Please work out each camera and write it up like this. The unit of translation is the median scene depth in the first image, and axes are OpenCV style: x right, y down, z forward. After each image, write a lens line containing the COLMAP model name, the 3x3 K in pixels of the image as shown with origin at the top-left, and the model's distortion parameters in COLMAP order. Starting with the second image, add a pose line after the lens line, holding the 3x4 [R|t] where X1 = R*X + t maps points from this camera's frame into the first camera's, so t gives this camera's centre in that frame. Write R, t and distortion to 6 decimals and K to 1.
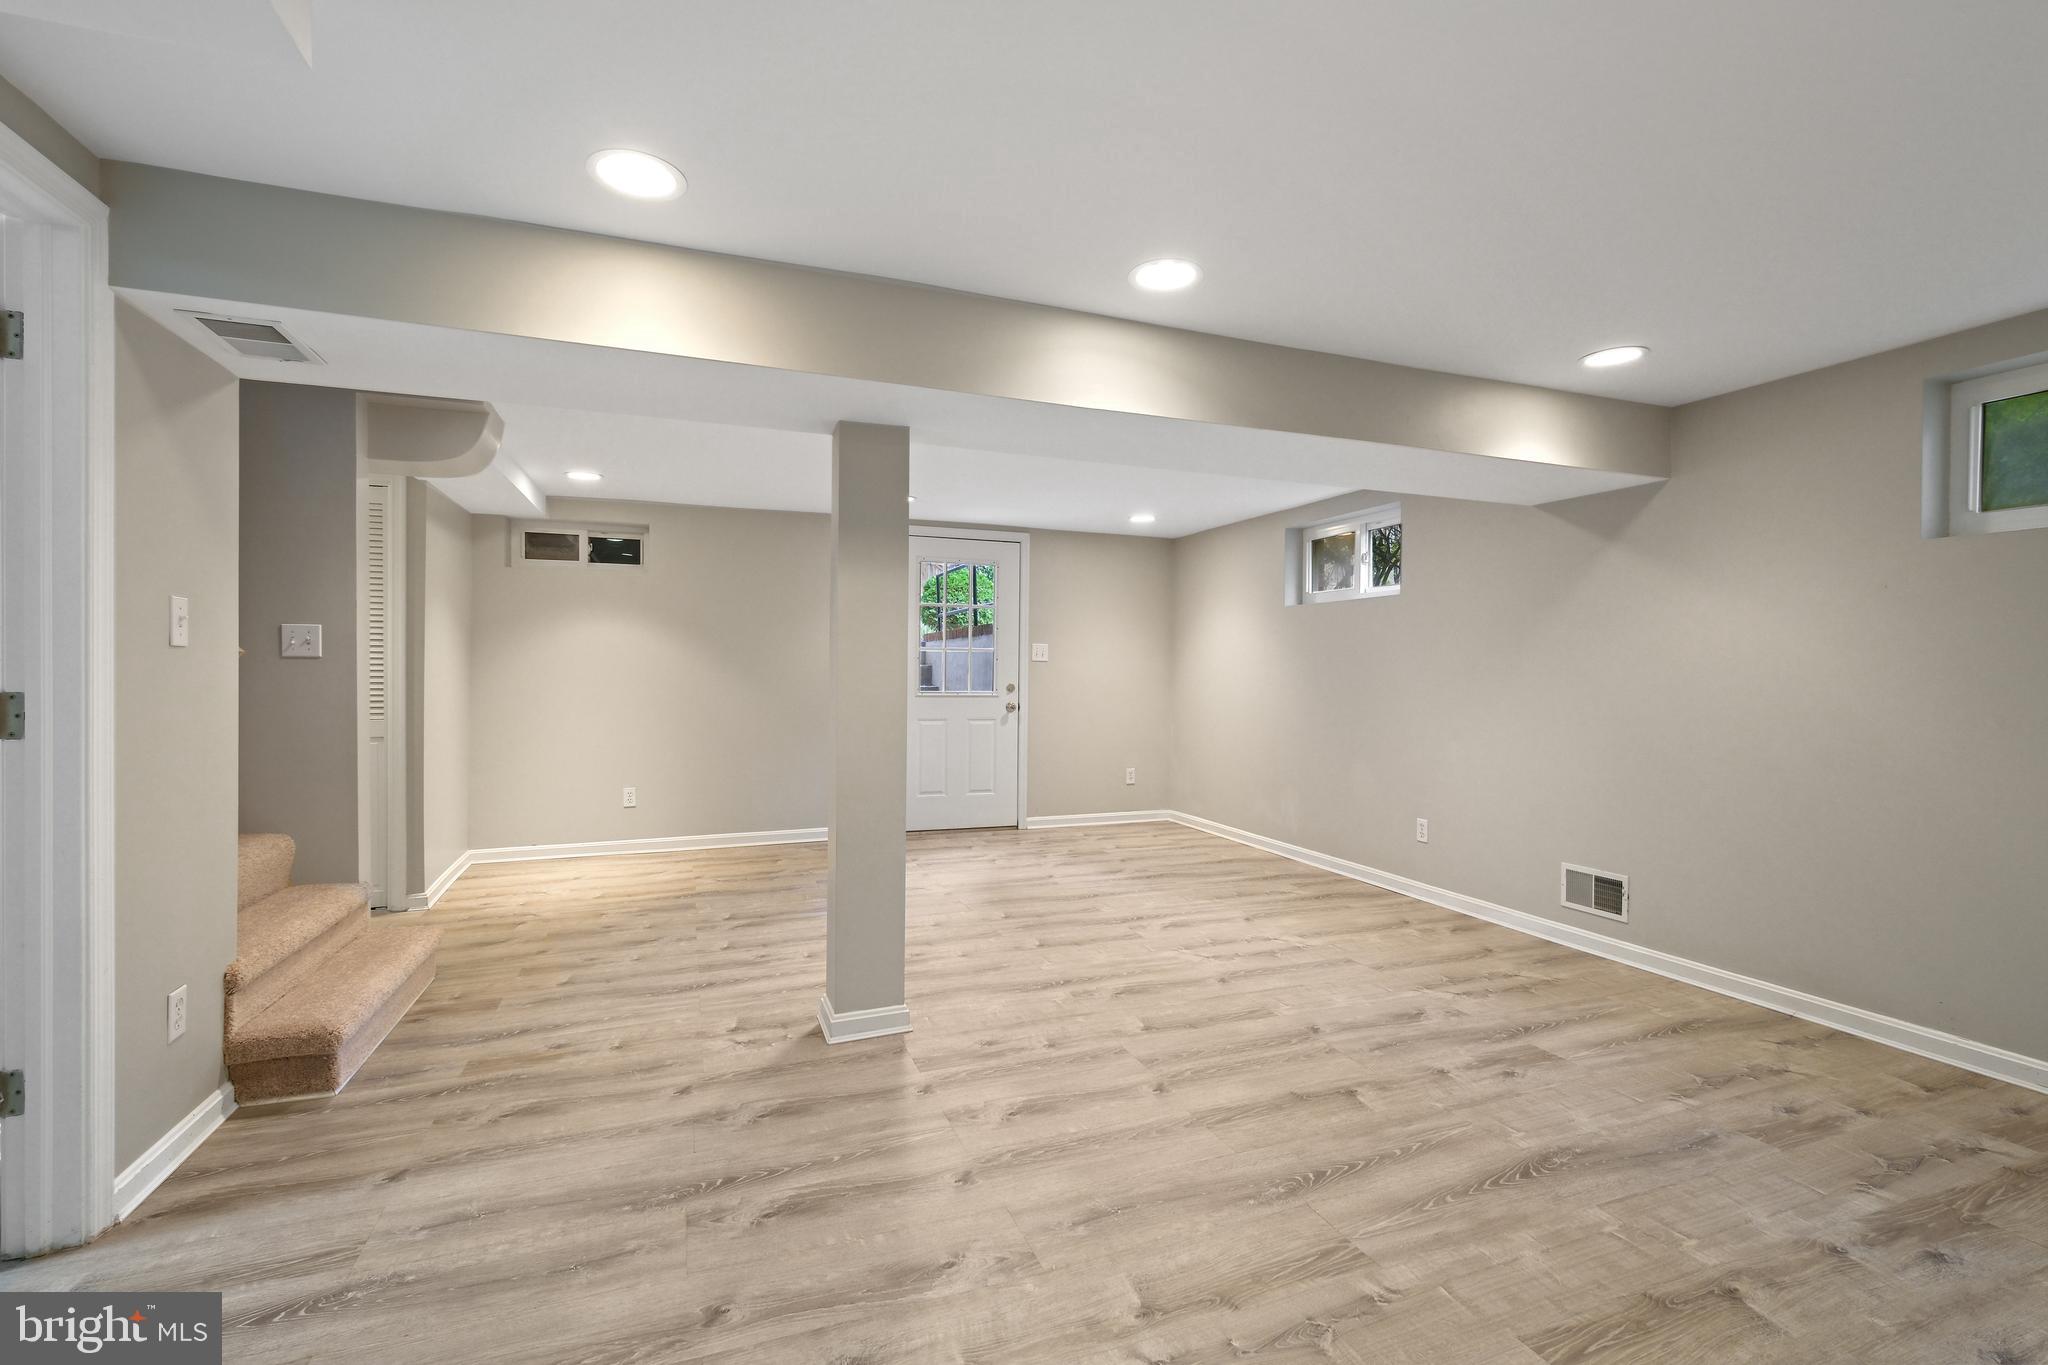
lens RADIAL K [[916.5, 0, 1026.7], [0, 916.5, 692.8], [0, 0, 1]] dist [-0.000269, -0.000227]
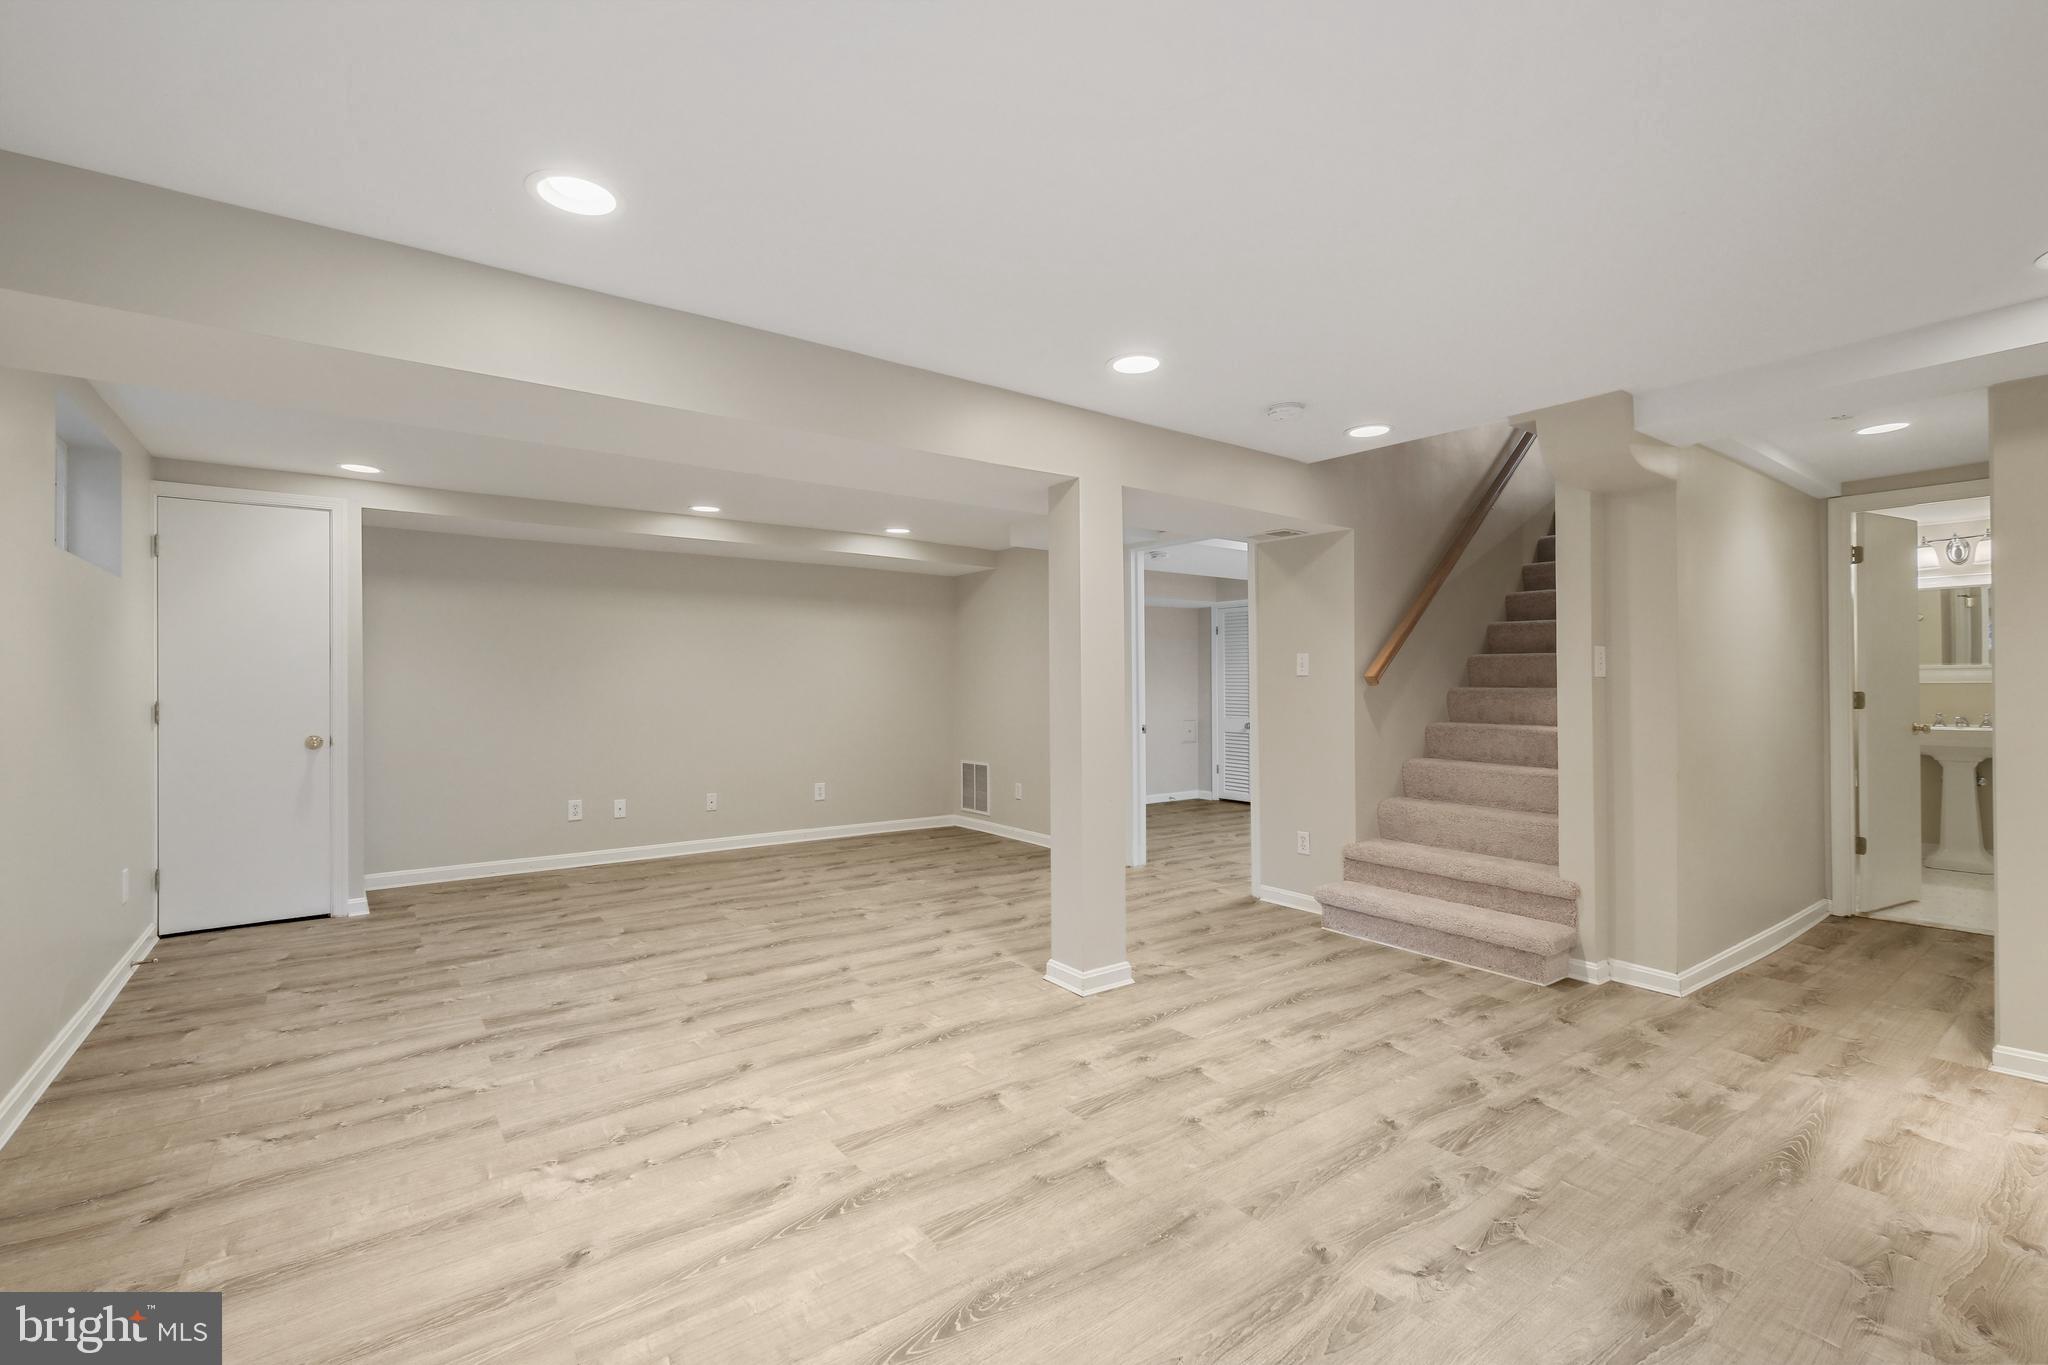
lens RADIAL K [[916.5, 0, 1026.7], [0, 916.5, 692.8], [0, 0, 1]] dist [-0.000269, -0.000227]
pose [[-0.963169, -0.003790, -0.268870, 0.214456], [-0.011563, 0.999560, 0.027332, -0.043987], [0.268648, 0.029434, -0.962789, 2.033991]]
